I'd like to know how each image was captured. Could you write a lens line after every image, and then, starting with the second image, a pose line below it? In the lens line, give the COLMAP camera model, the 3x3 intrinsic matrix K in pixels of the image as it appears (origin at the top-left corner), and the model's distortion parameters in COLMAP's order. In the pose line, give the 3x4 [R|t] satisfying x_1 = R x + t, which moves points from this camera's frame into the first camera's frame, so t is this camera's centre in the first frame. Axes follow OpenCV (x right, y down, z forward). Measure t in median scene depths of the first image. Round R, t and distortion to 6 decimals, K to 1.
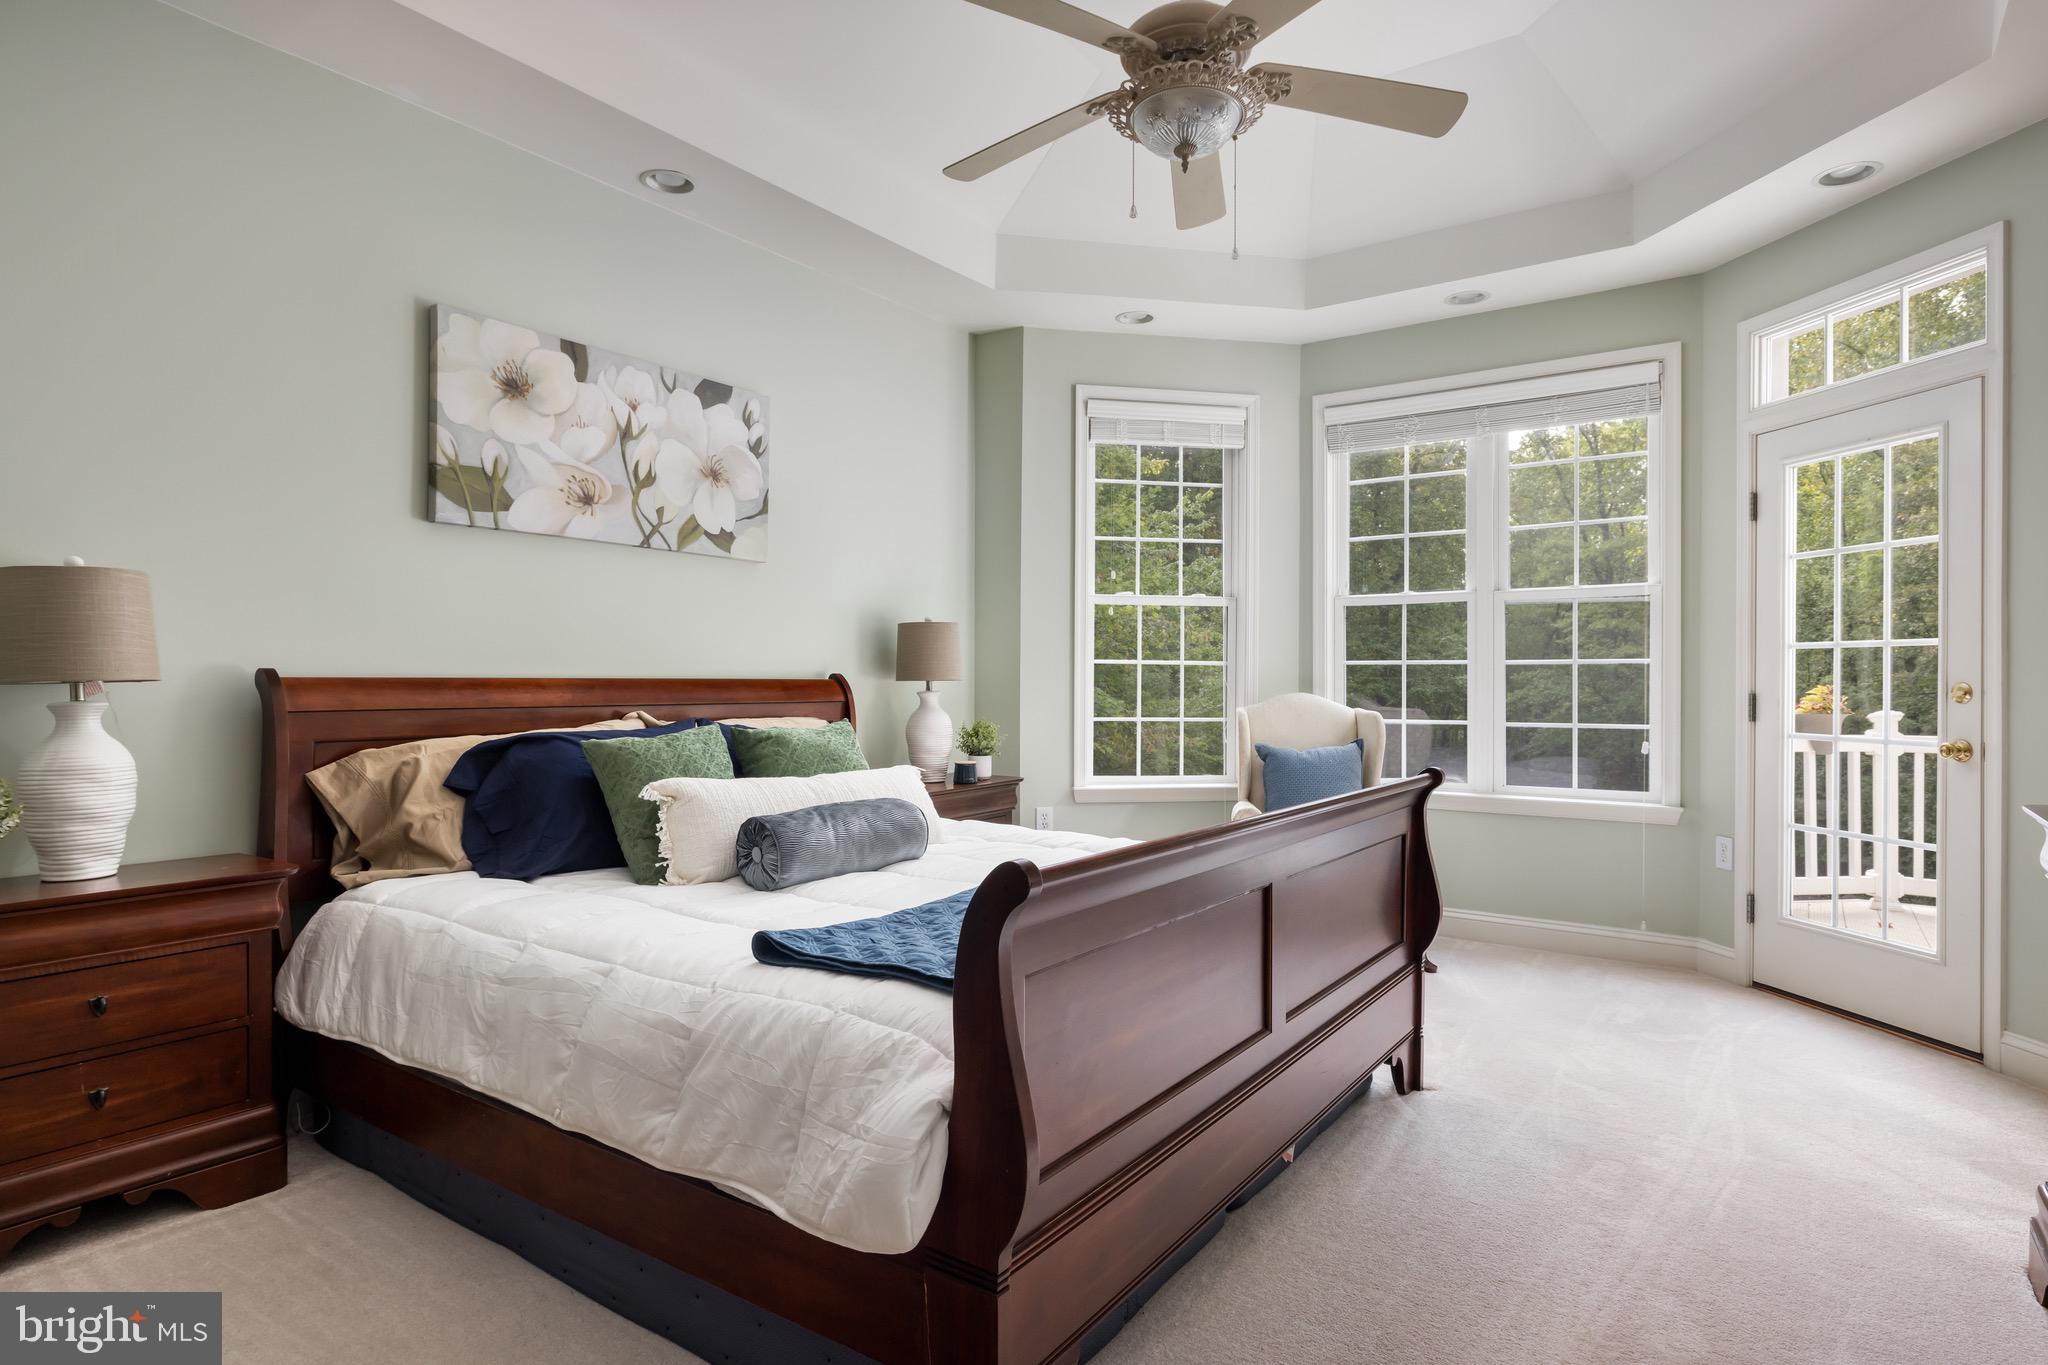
lens RADIAL K [[1106.9, 0, 1028.5], [0, 1106.9, 677.4], [0, 0, 1]] dist [0.010596, 0.000671]
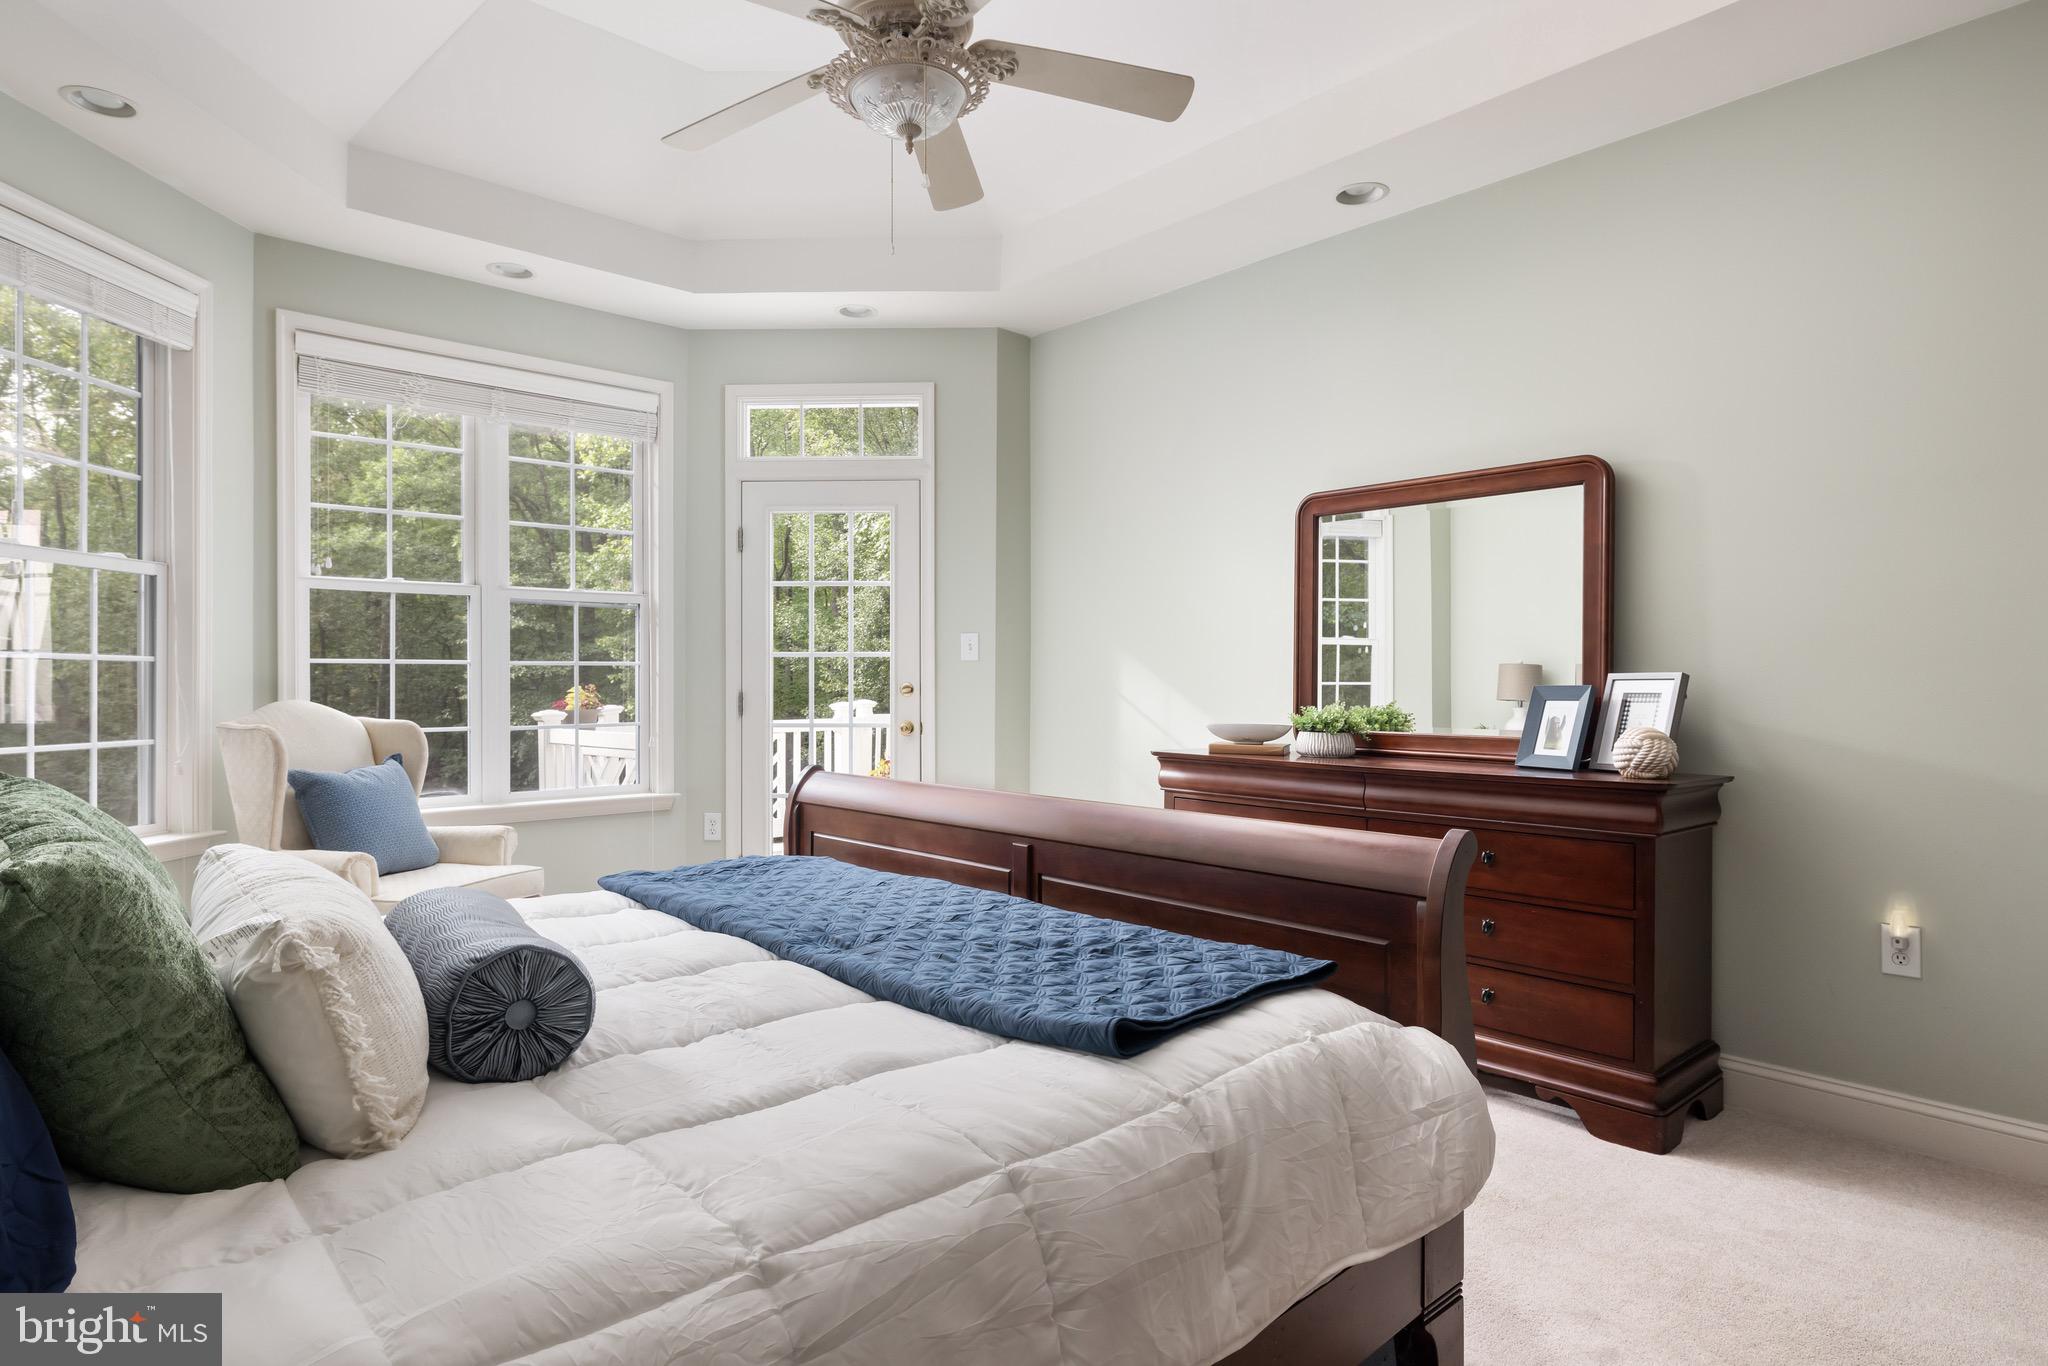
lens RADIAL K [[1106.9, 0, 1028.1], [0, 1106.9, 677.8], [0, 0, 1]] dist [0.010596, 0.000671]
pose [[0.221123, -0.005021, 0.975233, -0.982476], [0.001541, 0.999987, 0.004799, -0.011676], [-0.975245, 0.000442, 0.221128, 0.874504]]
